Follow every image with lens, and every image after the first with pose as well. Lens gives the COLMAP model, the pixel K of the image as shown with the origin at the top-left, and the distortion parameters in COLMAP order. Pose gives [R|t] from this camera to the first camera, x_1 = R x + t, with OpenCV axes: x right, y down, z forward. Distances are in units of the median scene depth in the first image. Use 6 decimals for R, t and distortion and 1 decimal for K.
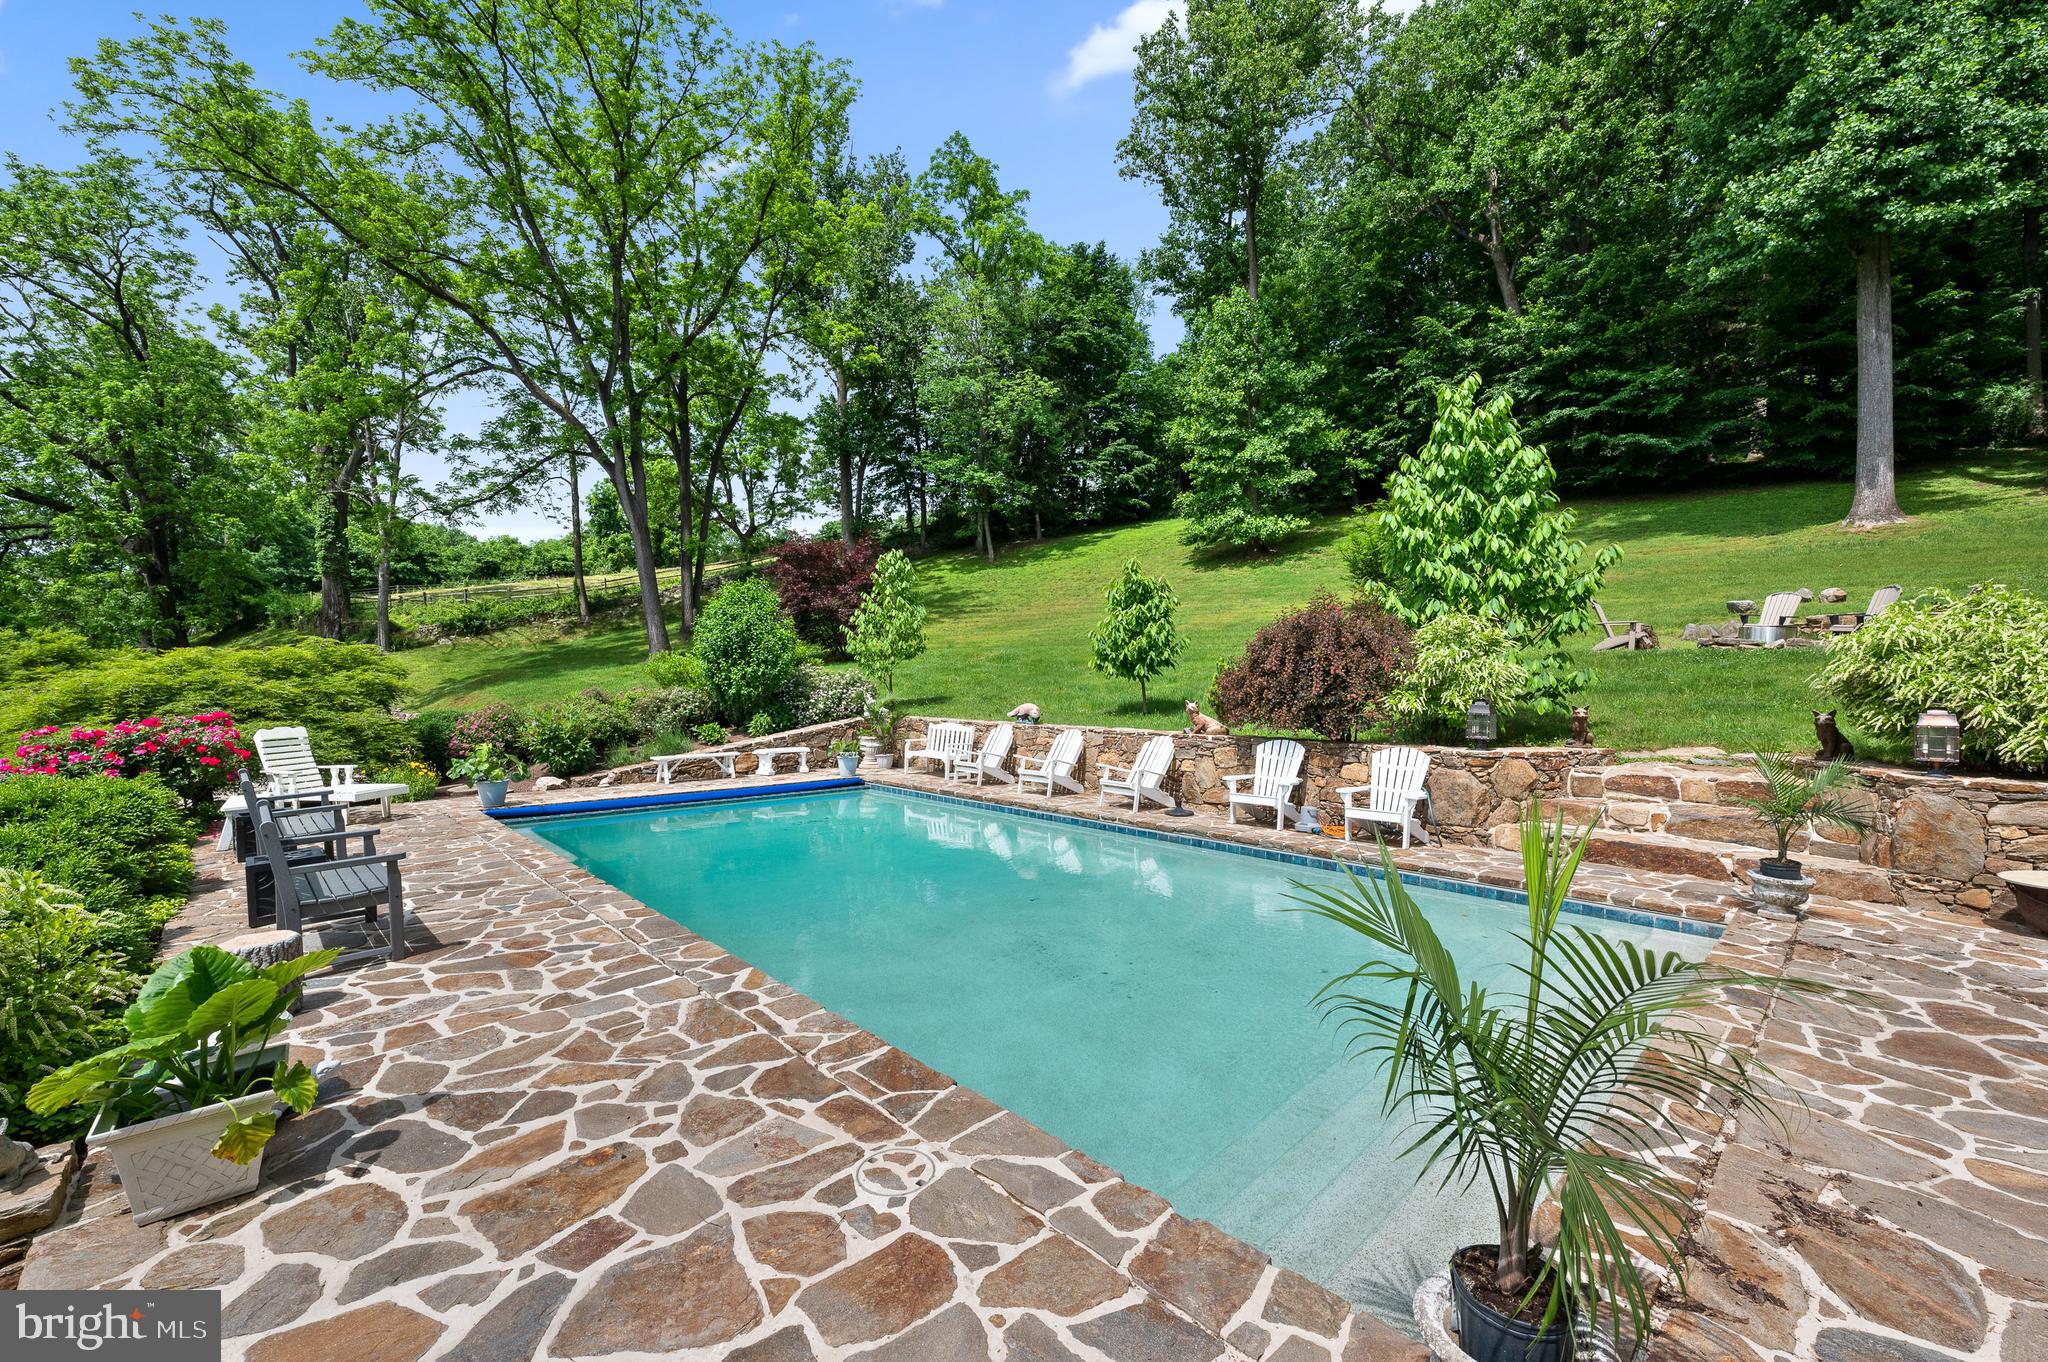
lens RADIAL K [[812.0, 0, 1024.0], [0, 812.0, 681.0], [0, 0, 1]] dist [0.002348, 0.000343]
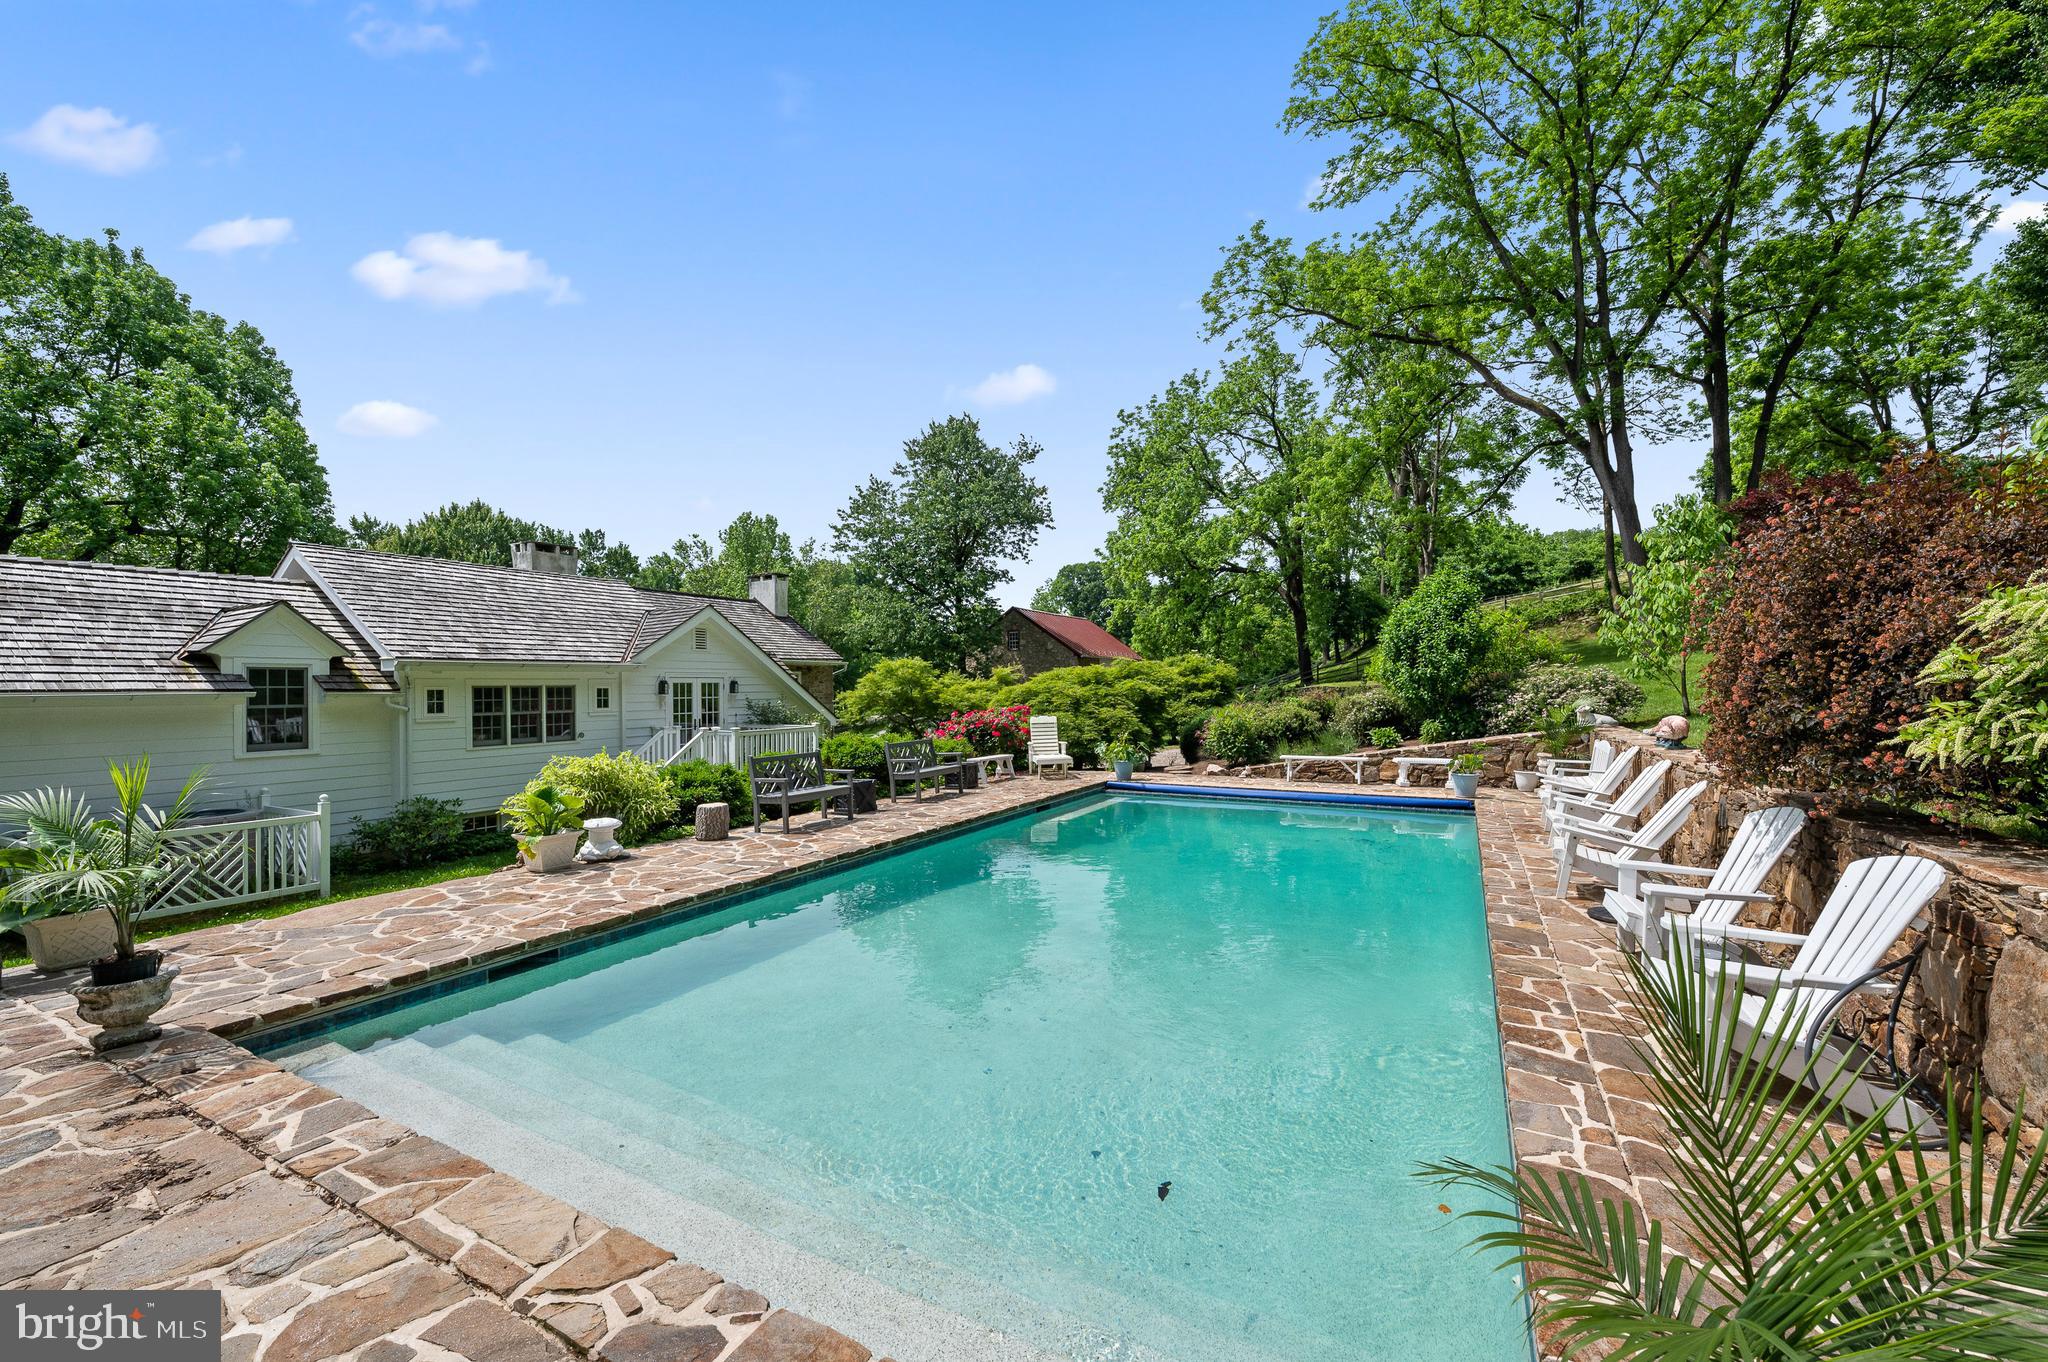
lens RADIAL K [[812.0, 0, 1024.0], [0, 812.0, 681.0], [0, 0, 1]] dist [0.002348, 0.000343]
pose [[0.336928, -0.011795, -0.941457, 0.133267], [0.009569, 0.999913, -0.009103, 0.000783], [0.941482, -0.005942, 0.337011, 0.097394]]
